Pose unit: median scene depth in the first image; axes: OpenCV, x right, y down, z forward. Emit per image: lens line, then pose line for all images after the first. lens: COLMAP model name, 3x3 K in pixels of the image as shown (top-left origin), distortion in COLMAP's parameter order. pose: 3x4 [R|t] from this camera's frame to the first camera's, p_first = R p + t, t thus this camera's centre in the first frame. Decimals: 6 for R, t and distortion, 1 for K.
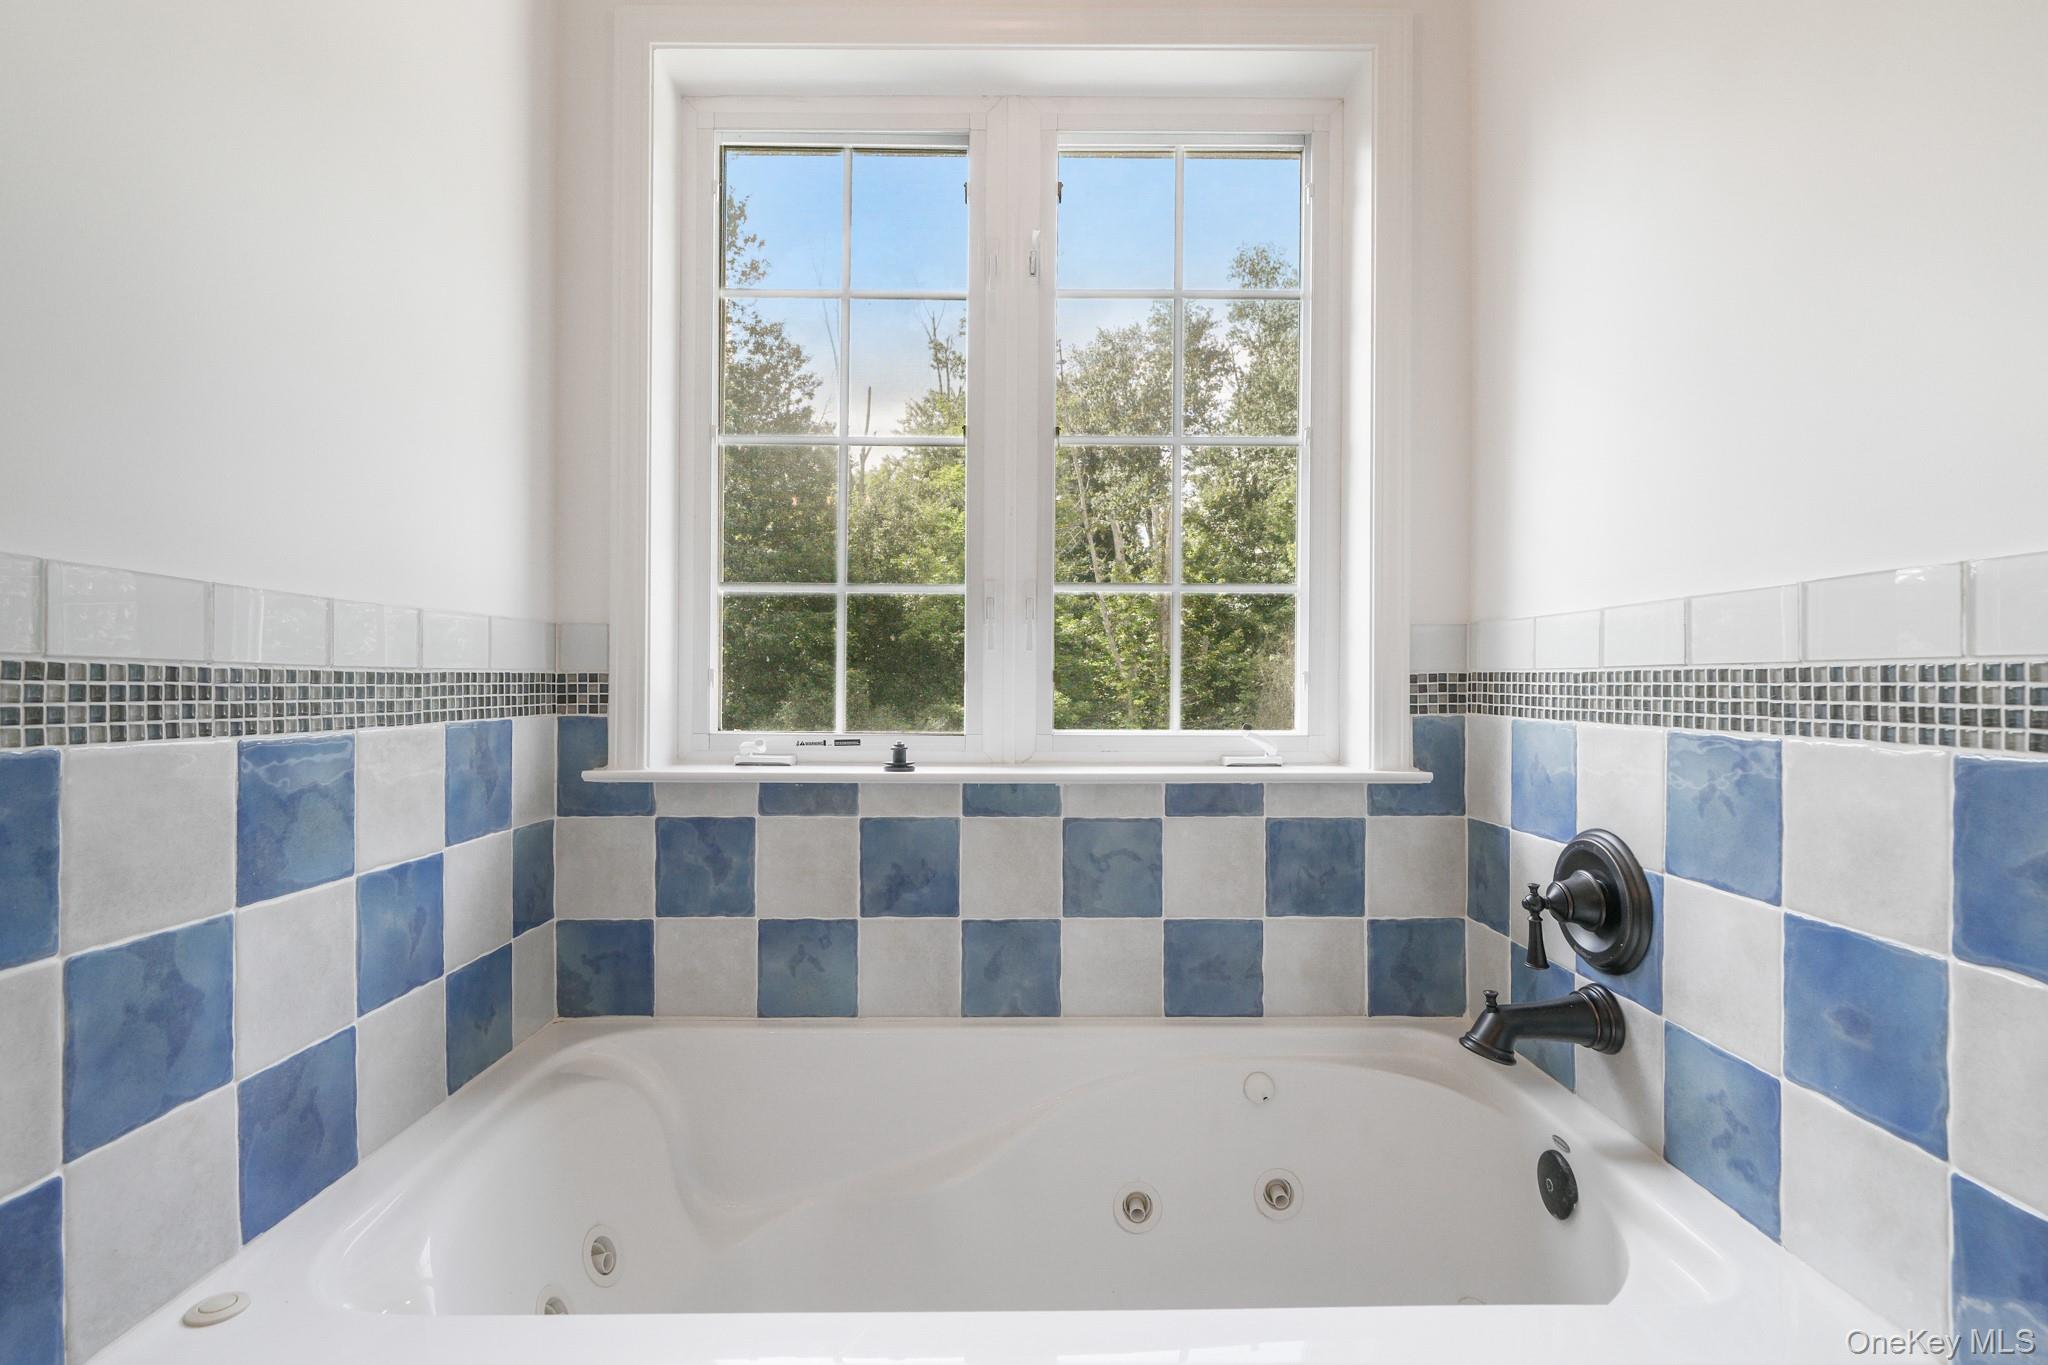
lens RADIAL K [[953.6, 0, 1024.0], [0, 953.6, 682.5], [0, 0, 1]] dist [0.002461, 0.000553]
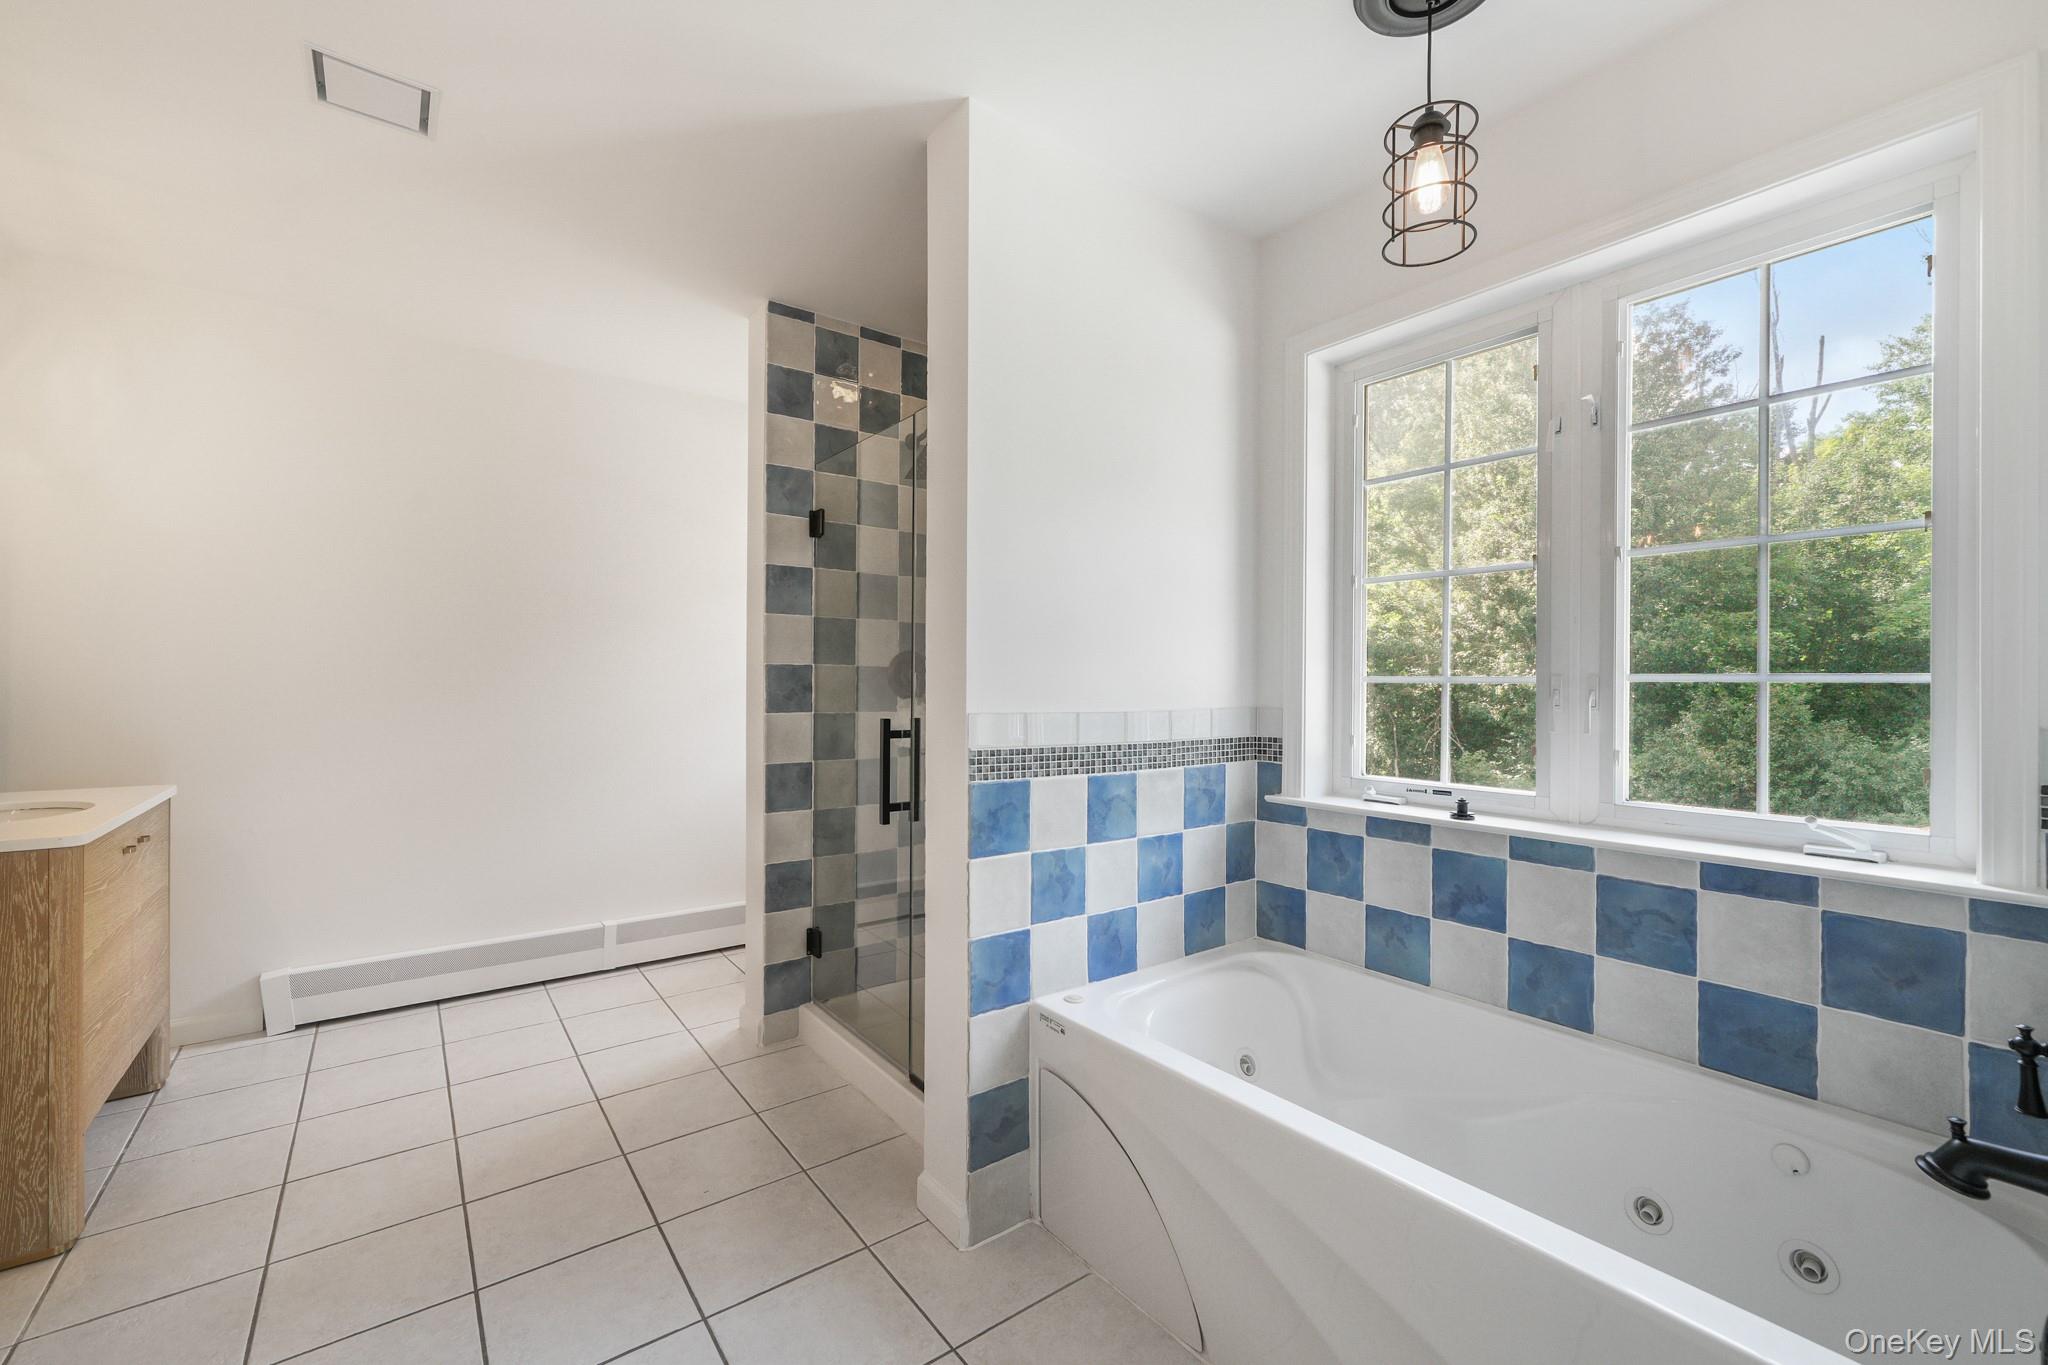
lens RADIAL K [[818.6, 0, 1024.0], [0, 818.6, 682.5], [0, 0, 1]] dist [0.000581, 0.000060]
pose [[0.604990, -0.002922, -0.796228, 0.461256], [-0.005717, 0.999952, -0.008013, -0.098772], [0.796212, 0.009400, 0.604944, -0.247677]]
